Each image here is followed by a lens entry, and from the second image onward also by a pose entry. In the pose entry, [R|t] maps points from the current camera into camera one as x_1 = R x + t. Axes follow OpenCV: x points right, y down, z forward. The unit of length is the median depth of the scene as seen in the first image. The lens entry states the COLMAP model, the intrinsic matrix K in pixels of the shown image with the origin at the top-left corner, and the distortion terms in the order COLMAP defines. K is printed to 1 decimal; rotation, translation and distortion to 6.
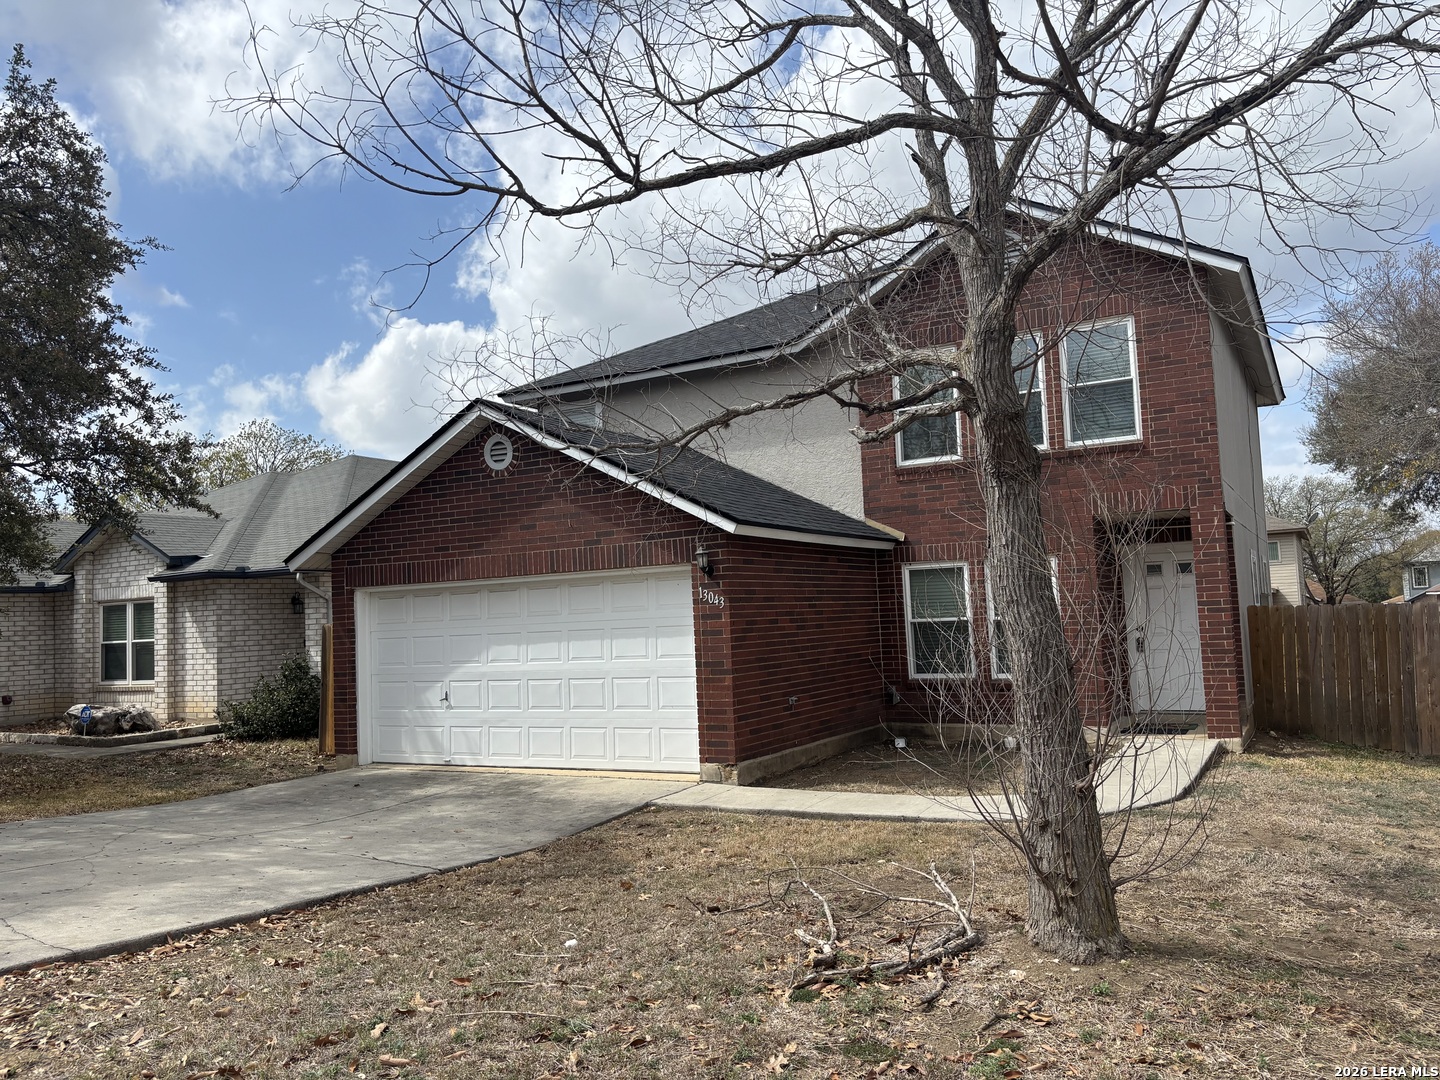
lens RADIAL K [[1090.3, 0, 718.1], [0, 1090.3, 531.8], [0, 0, 1]] dist [0.050573, -0.057171]
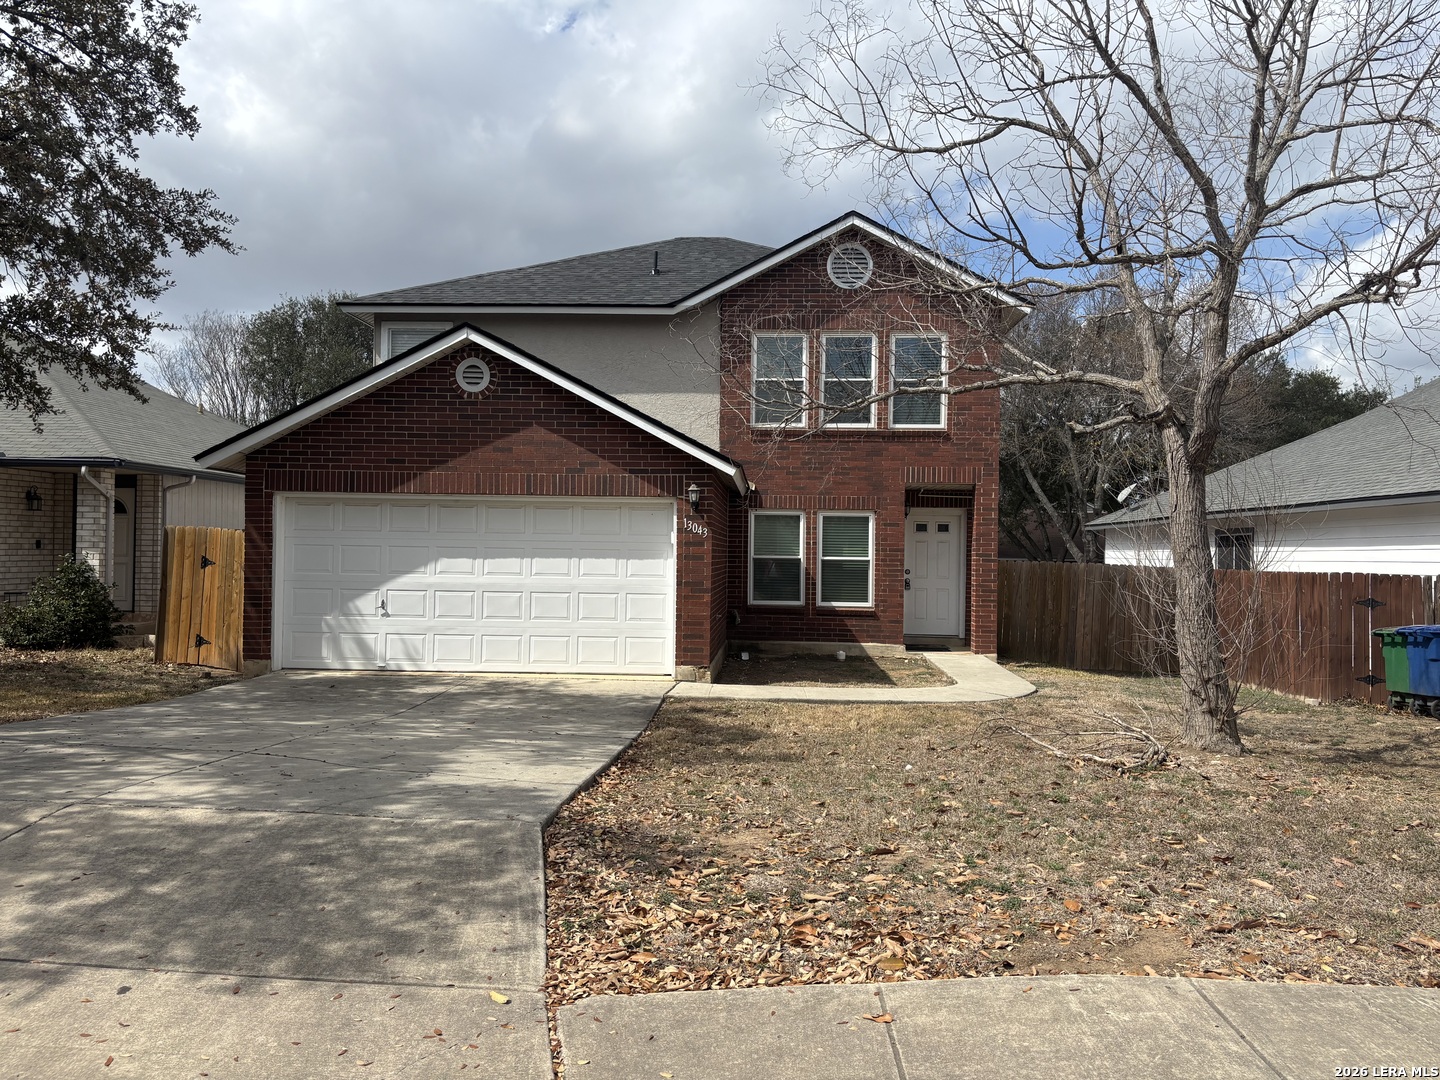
lens RADIAL K [[1090.3, 0, 726.6], [0, 1090.3, 547.3], [0, 0, 1]] dist [0.050573, -0.057171]
pose [[0.888291, 0.059472, 0.455414, -0.451045], [-0.089970, 0.994902, 0.045565, 0.021646], [-0.450382, -0.081449, 0.889113, -0.058799]]
